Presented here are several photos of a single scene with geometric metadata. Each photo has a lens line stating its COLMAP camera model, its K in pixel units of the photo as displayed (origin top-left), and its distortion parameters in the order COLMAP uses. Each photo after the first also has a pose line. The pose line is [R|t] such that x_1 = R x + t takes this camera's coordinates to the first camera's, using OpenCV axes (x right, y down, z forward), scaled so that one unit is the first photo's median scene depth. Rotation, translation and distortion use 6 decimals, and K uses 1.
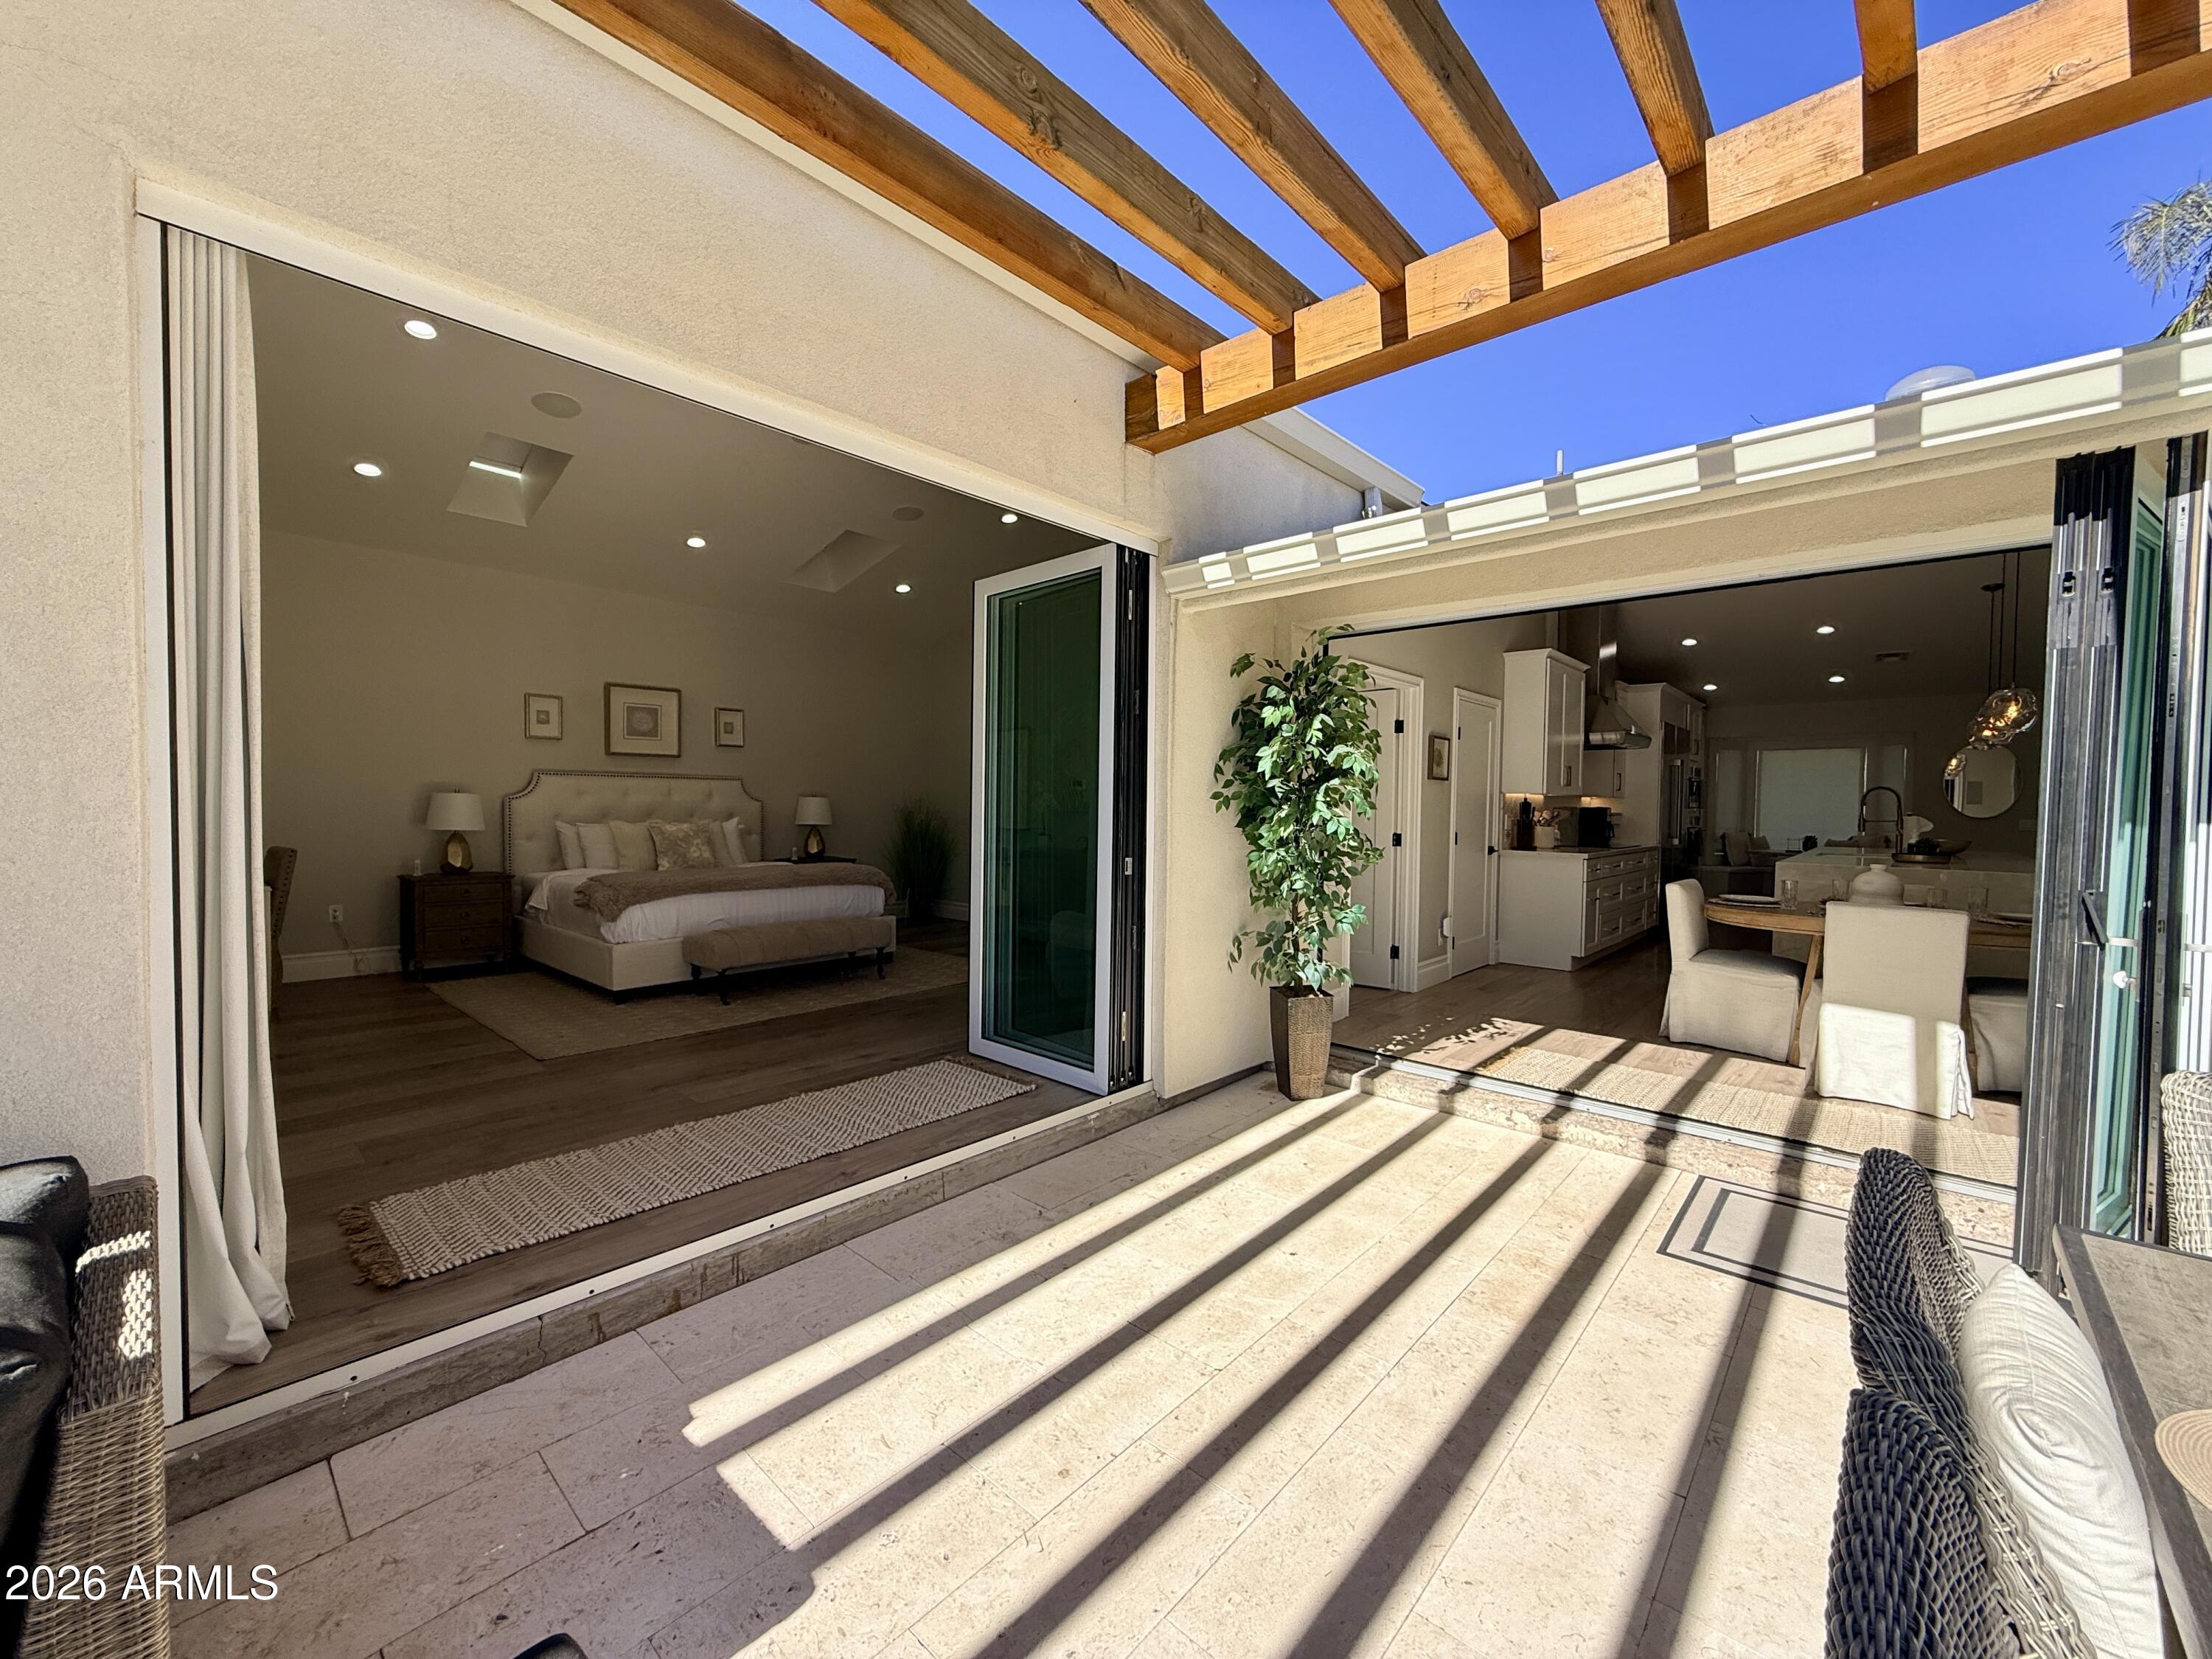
lens RADIAL K [[878.2, 0, 1106.0], [0, 878.2, 829.5], [0, 0, 1]] dist [-0.002587, -0.000115]
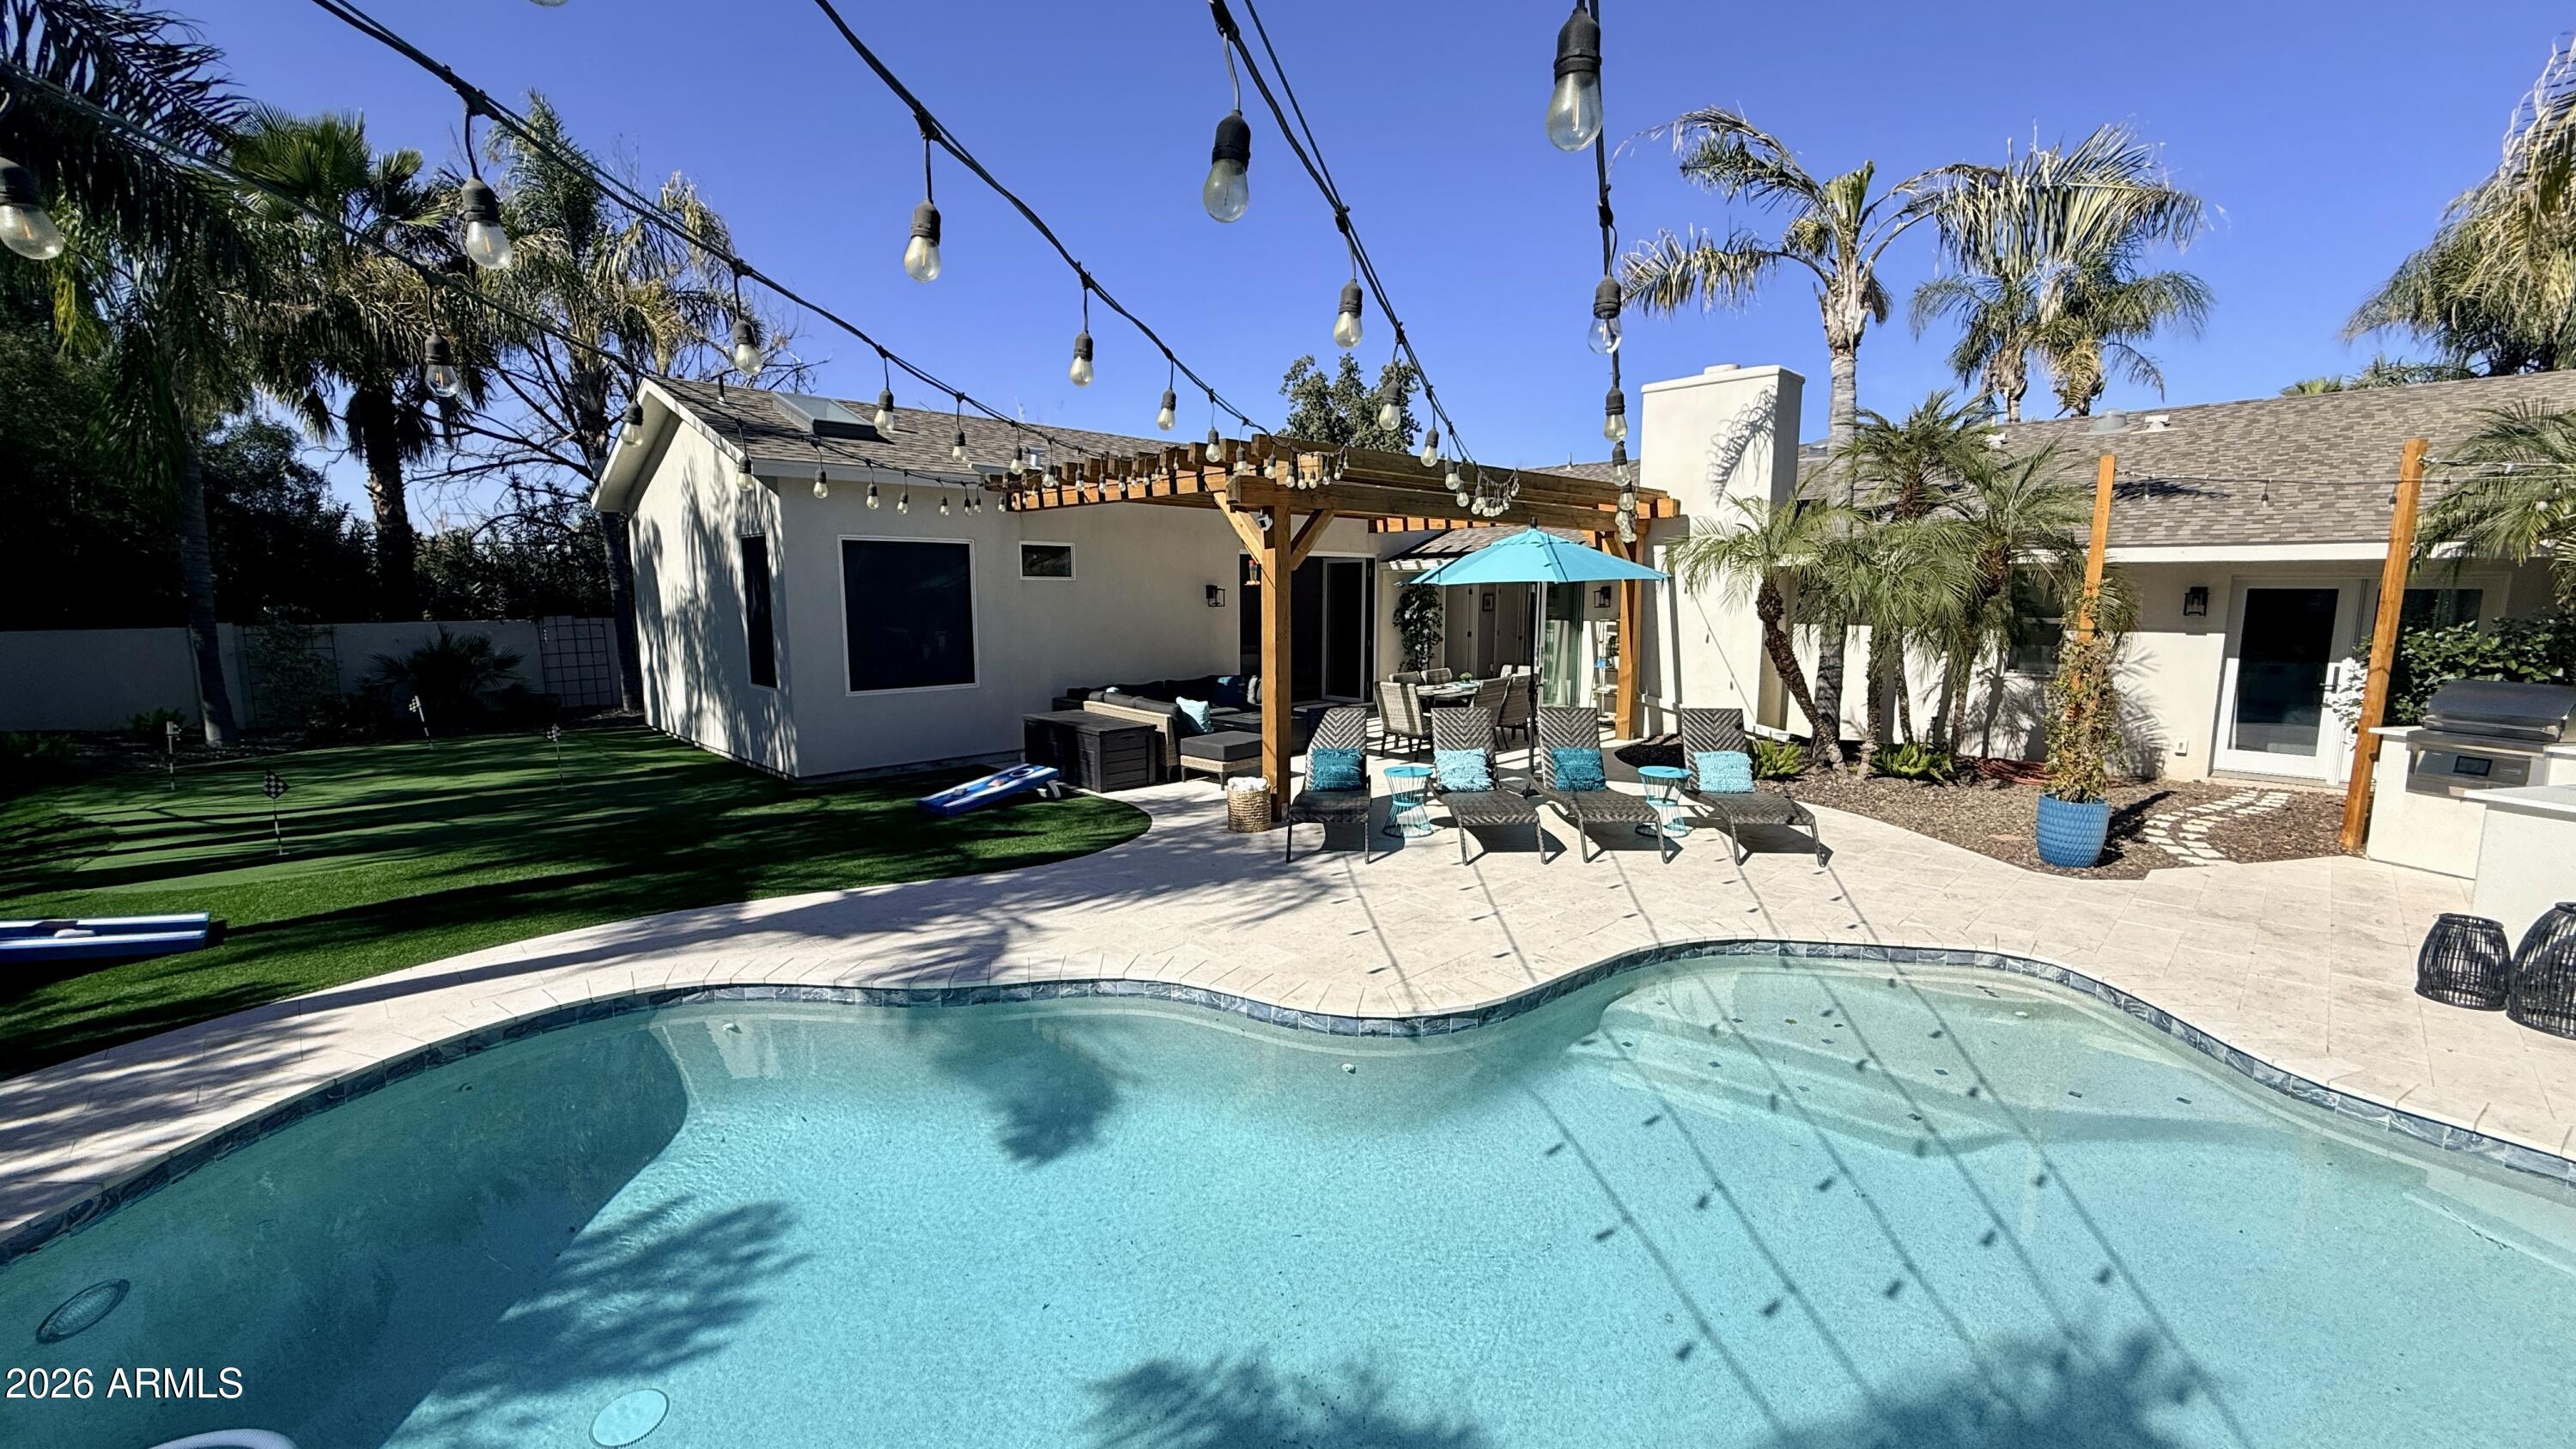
lens RADIAL K [[991.6, 0, 1288.0], [0, 991.6, 724.5], [0, 0, 1]] dist [-0.000620, -0.000087]
pose [[0.998527, -0.006665, -0.053838, -0.056148], [0.011914, 0.995138, 0.097766, -0.015312], [0.052925, -0.098263, 0.993752, -1.759477]]
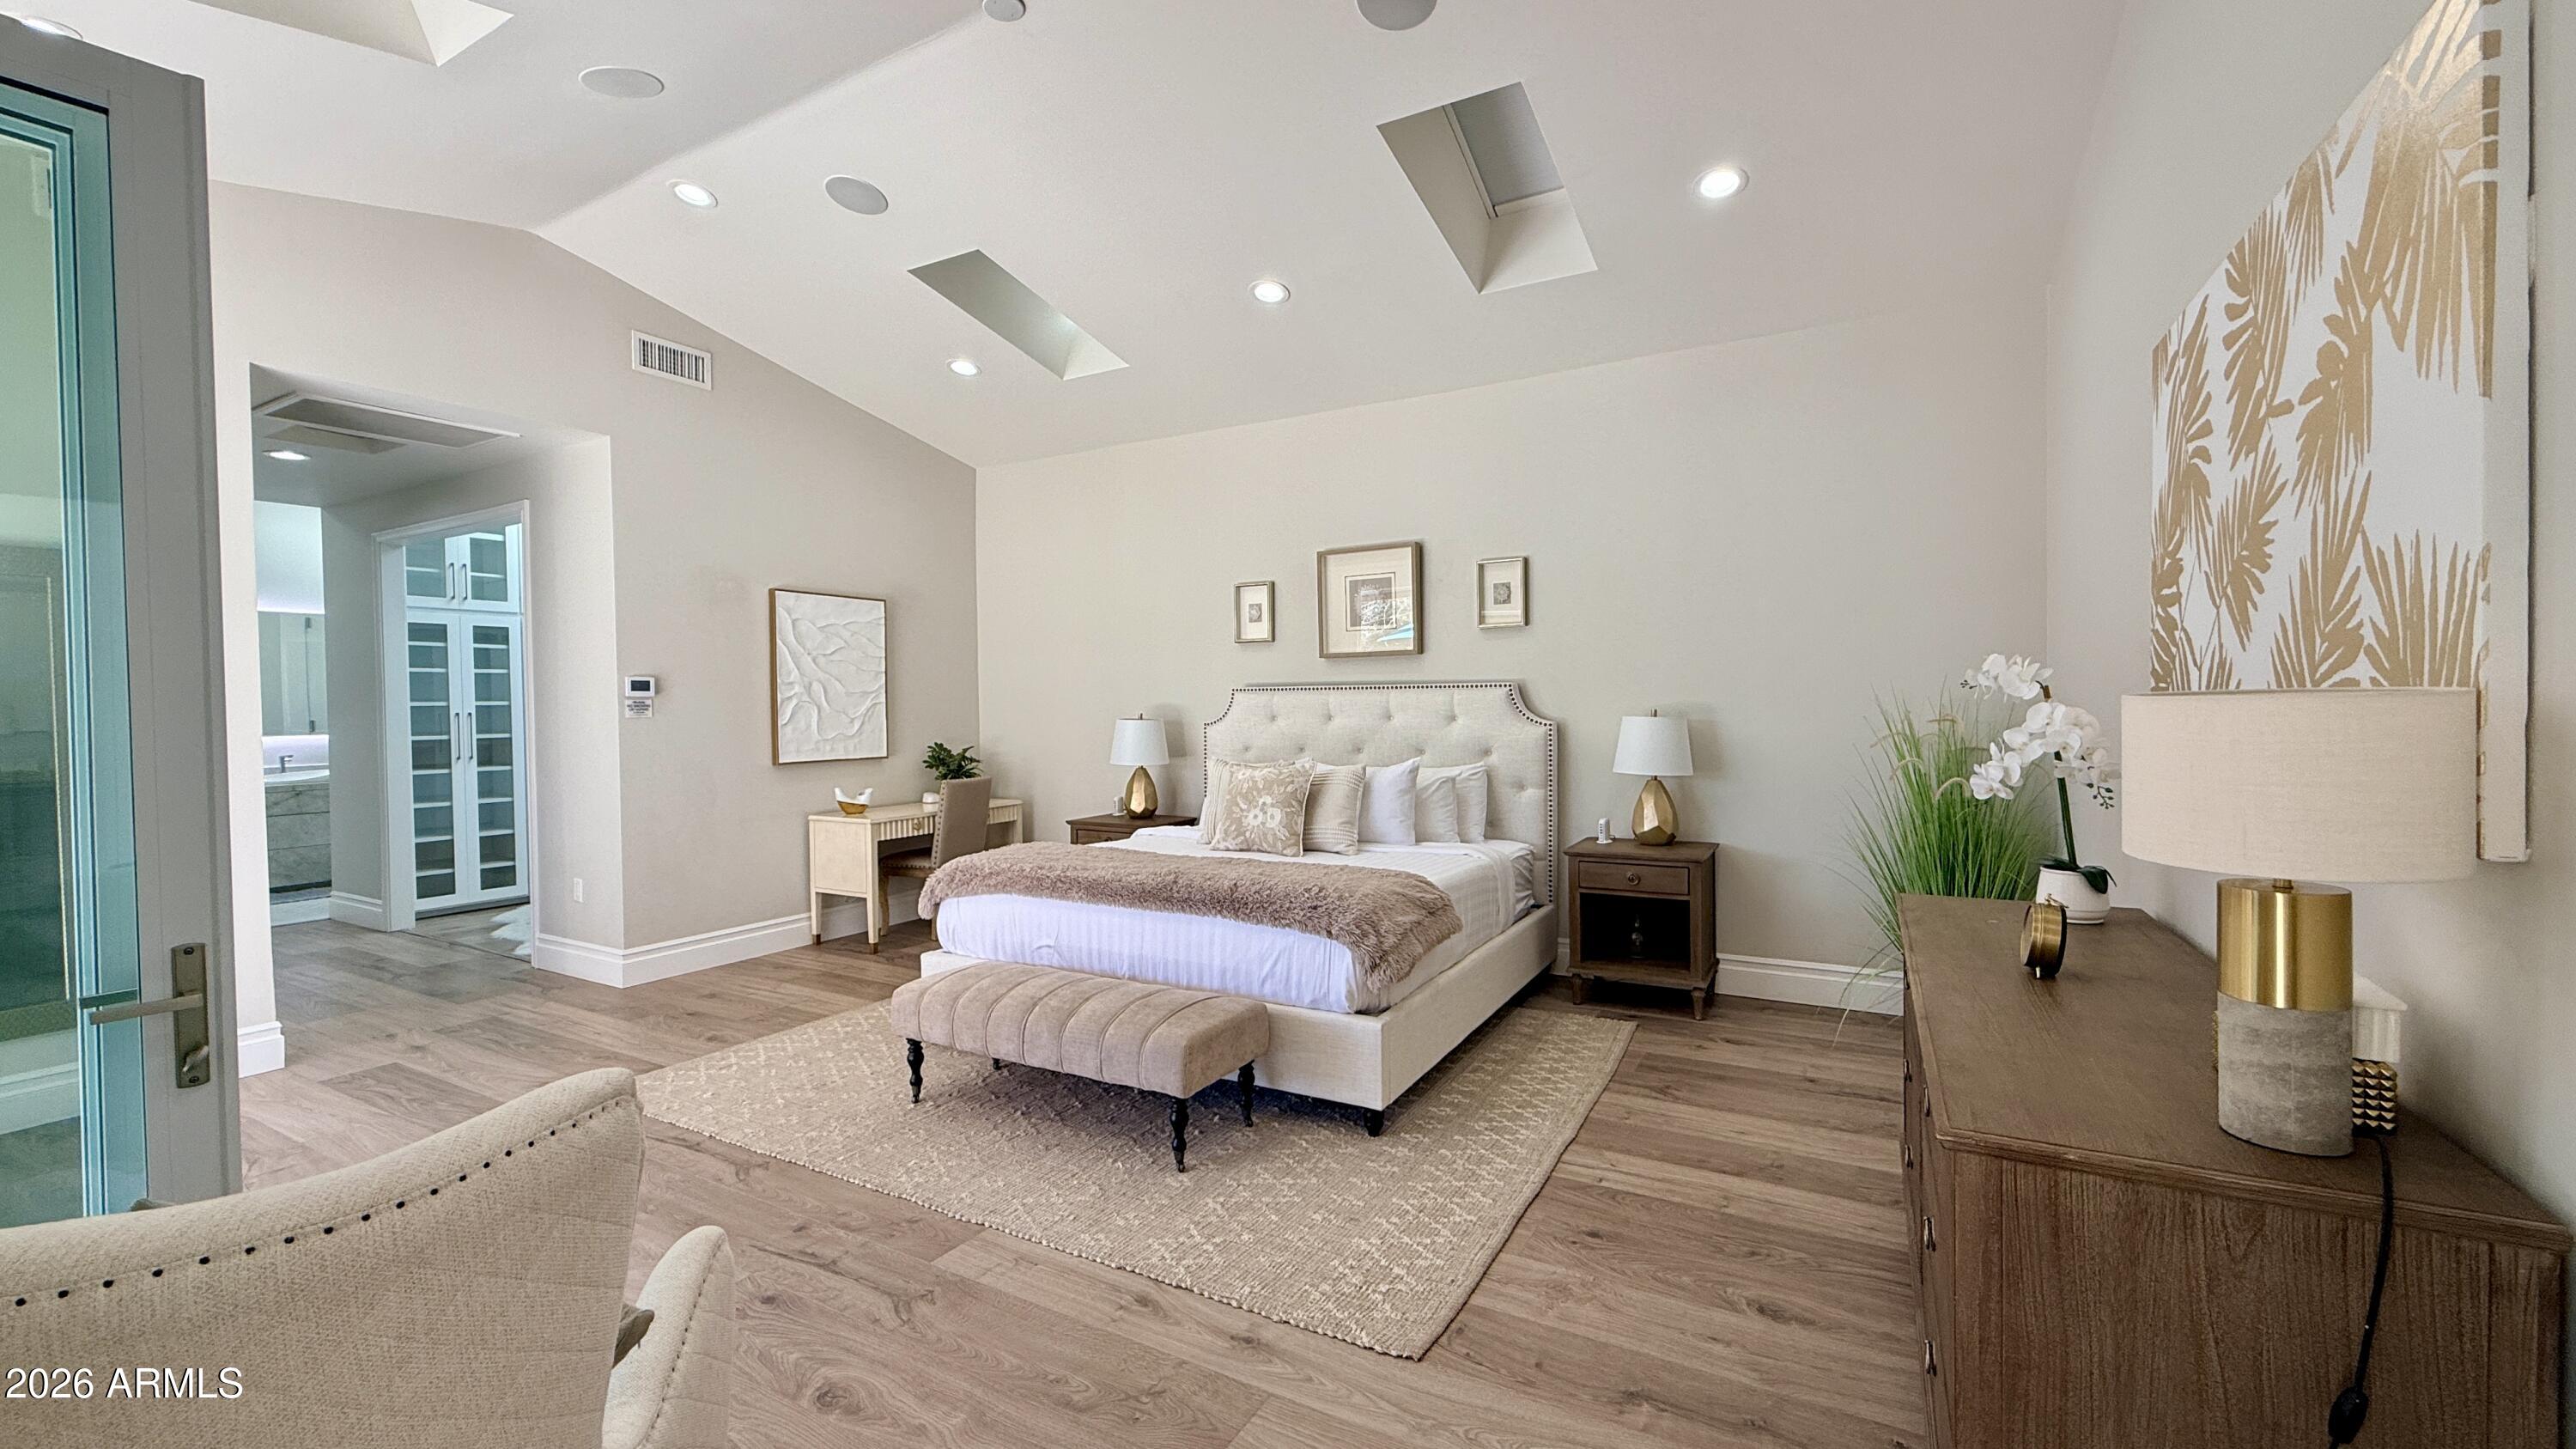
lens RADIAL K [[1028.0, 0, 1275.0], [0, 1028.0, 730.6], [0, 0, 1]] dist [-0.002693, -0.000376]
pose [[0.210621, 0.011704, -0.977498, 0.199427], [-0.012113, 0.999883, 0.009363, -0.037416], [0.977493, 0.009868, 0.210738, 0.822555]]
